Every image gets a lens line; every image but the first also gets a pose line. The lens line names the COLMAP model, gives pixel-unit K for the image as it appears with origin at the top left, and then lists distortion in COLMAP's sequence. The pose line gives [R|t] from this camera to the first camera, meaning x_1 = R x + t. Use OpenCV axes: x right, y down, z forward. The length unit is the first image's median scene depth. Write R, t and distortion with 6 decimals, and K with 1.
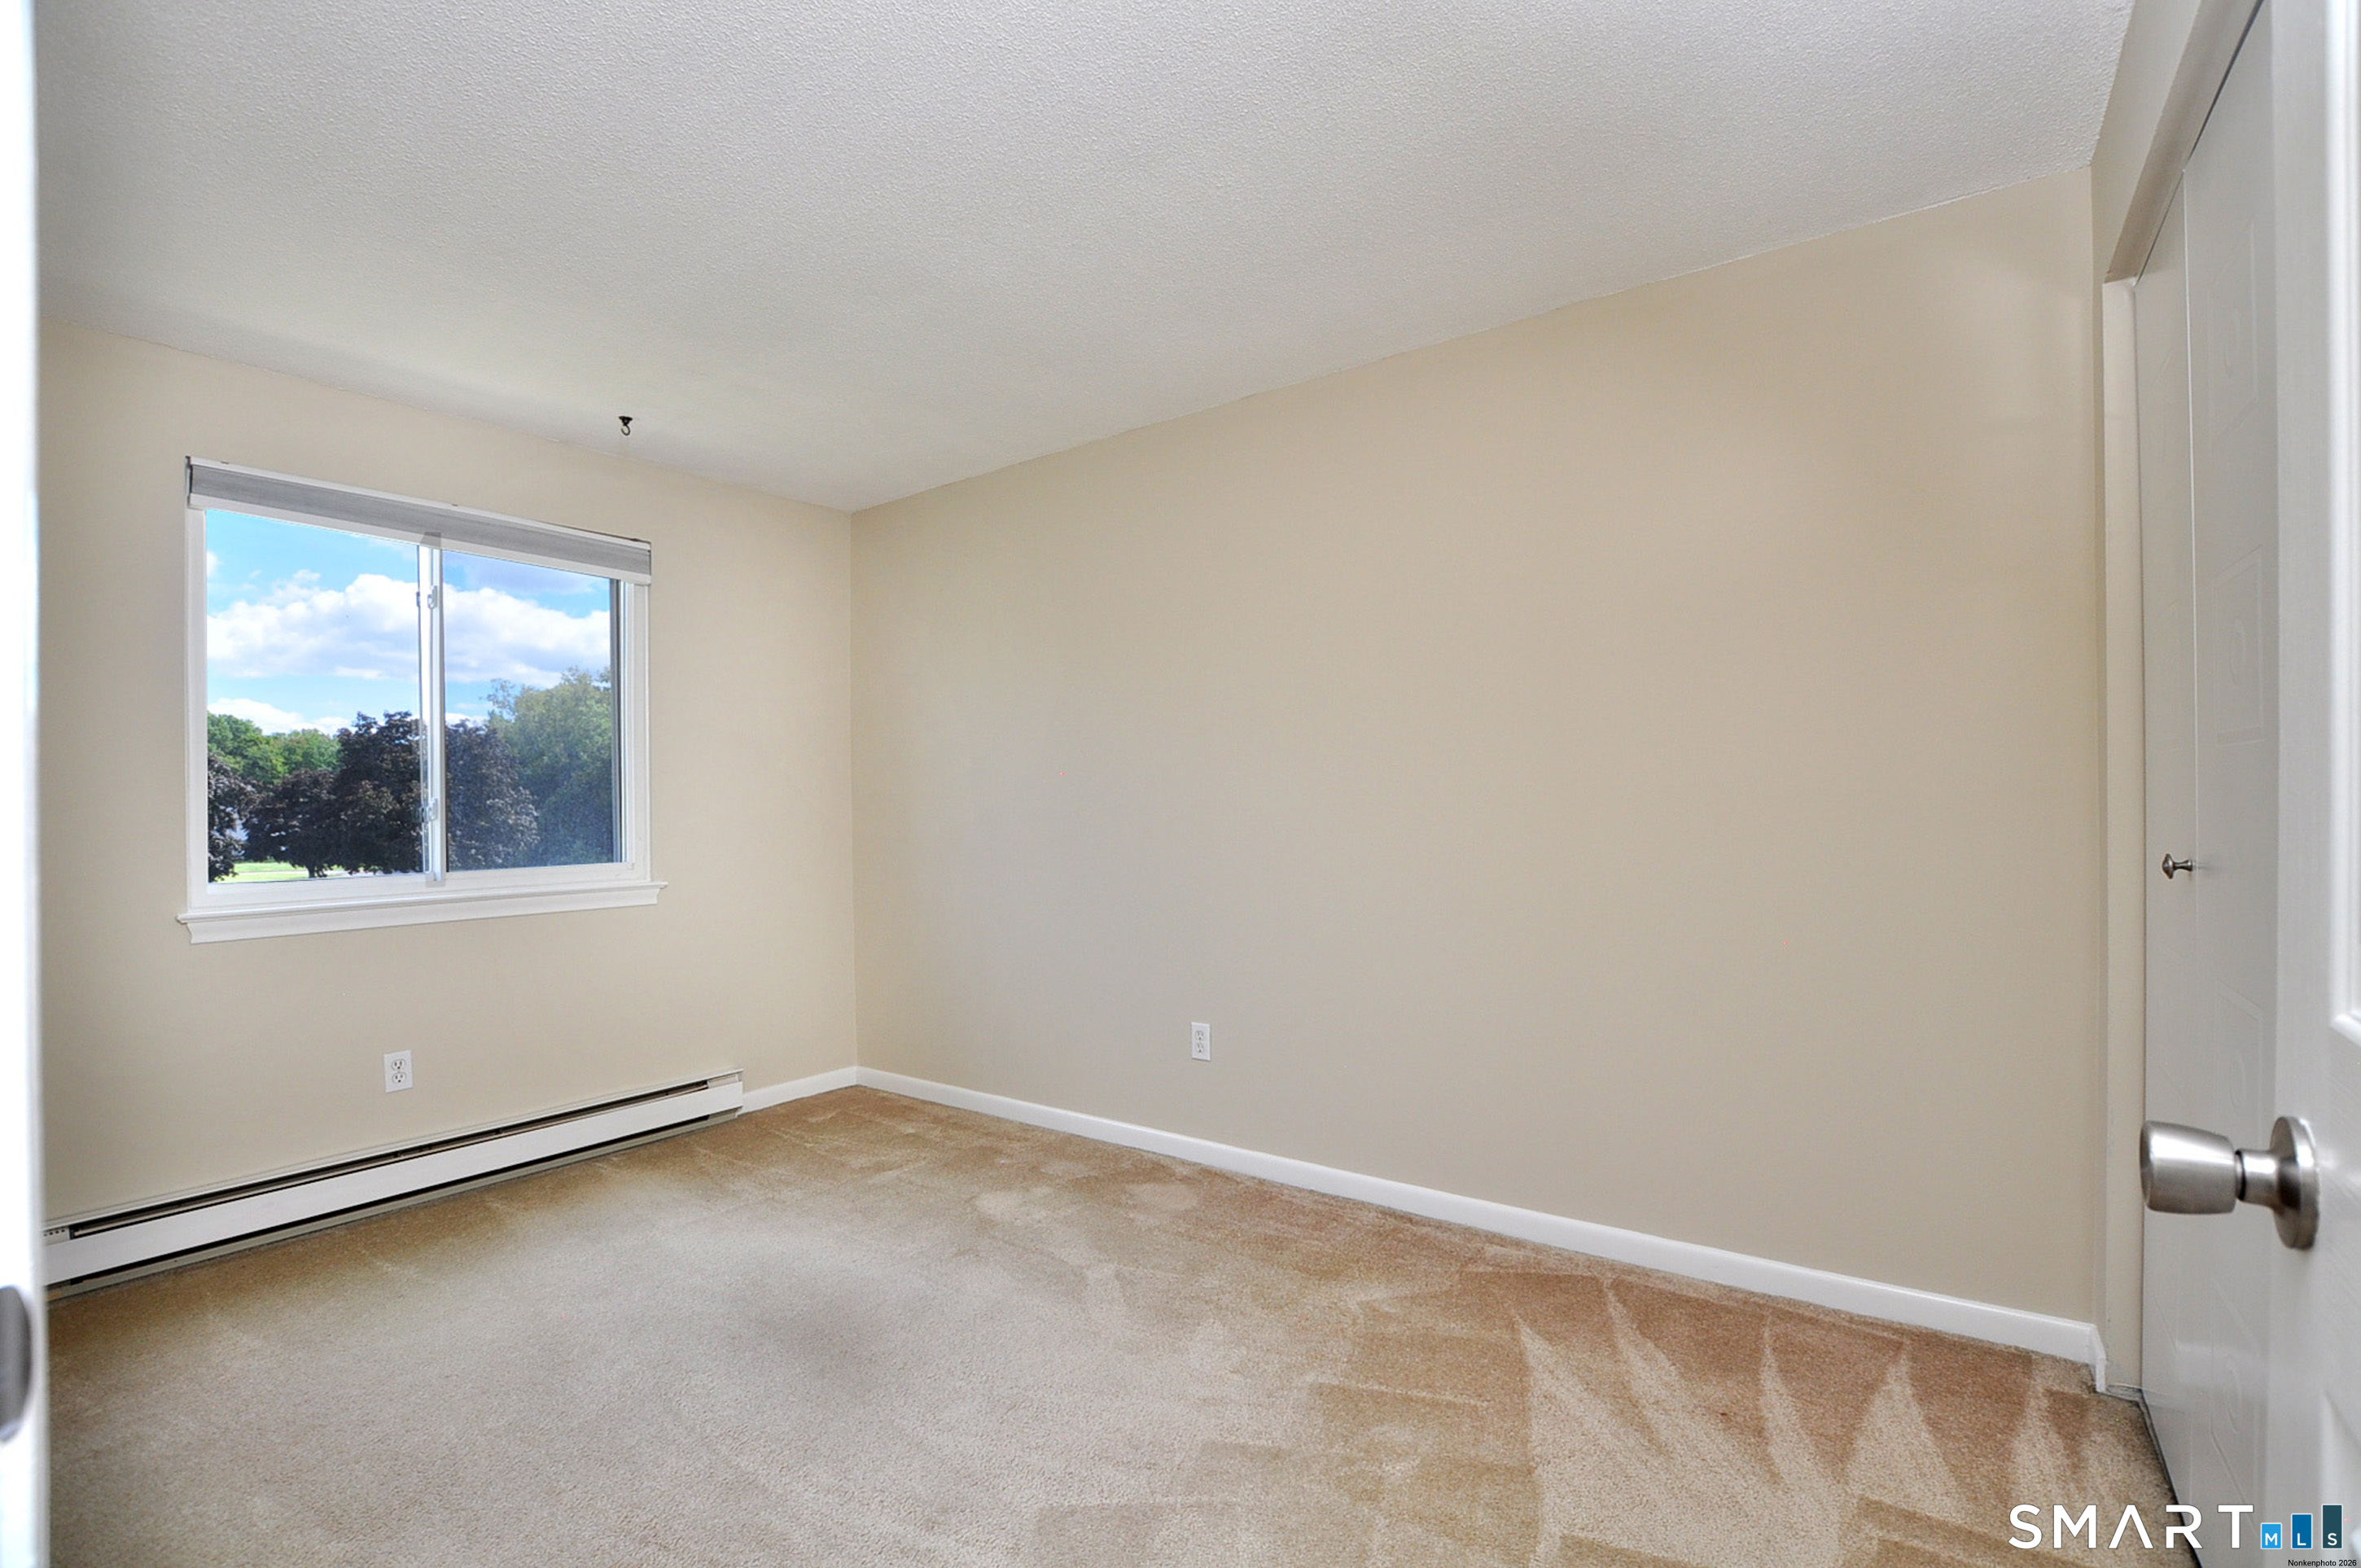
lens RADIAL K [[1038.3, 0, 1176.1], [0, 1038.3, 790.5], [0, 0, 1]] dist [-0.033712, 0.004158]
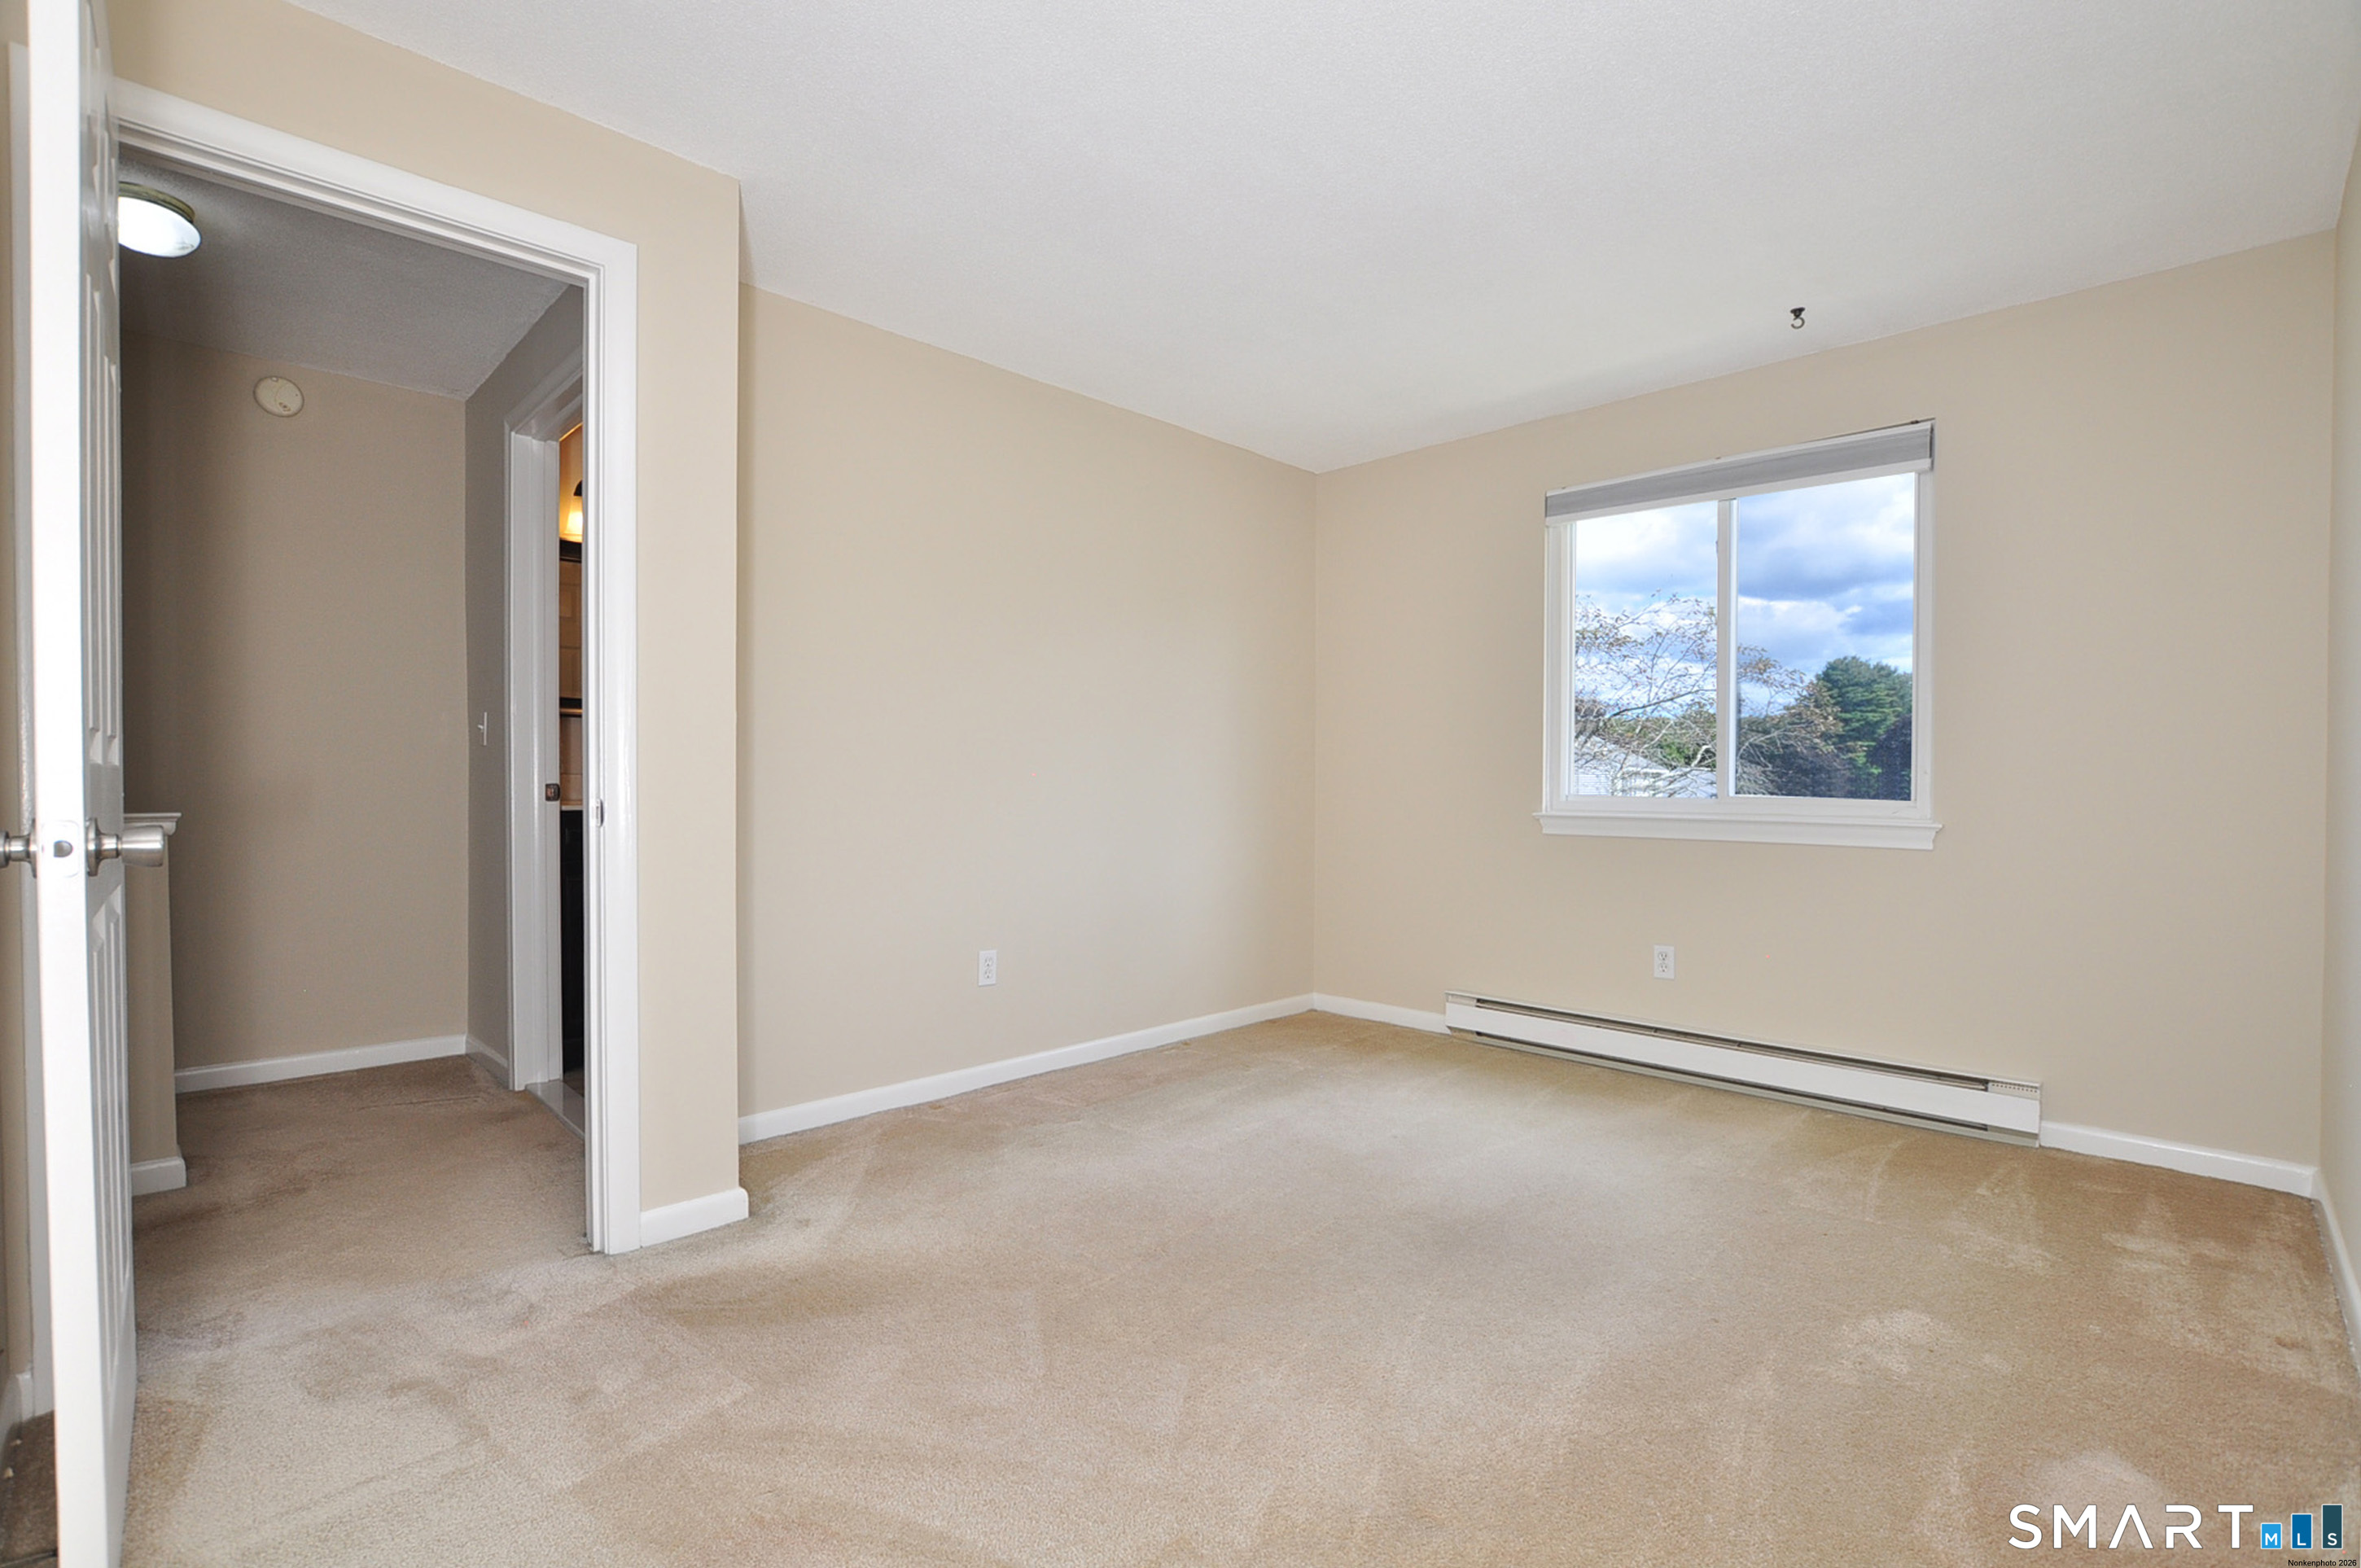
lens RADIAL K [[1038.3, 0, 1182.0], [0, 1038.3, 794.0], [0, 0, 1]] dist [-0.033712, 0.004158]
pose [[-0.148207, 0.029810, -0.988507, 0.421940], [0.008986, 0.999545, 0.028795, 0.035628], [0.988916, -0.004615, -0.148407, 0.533705]]
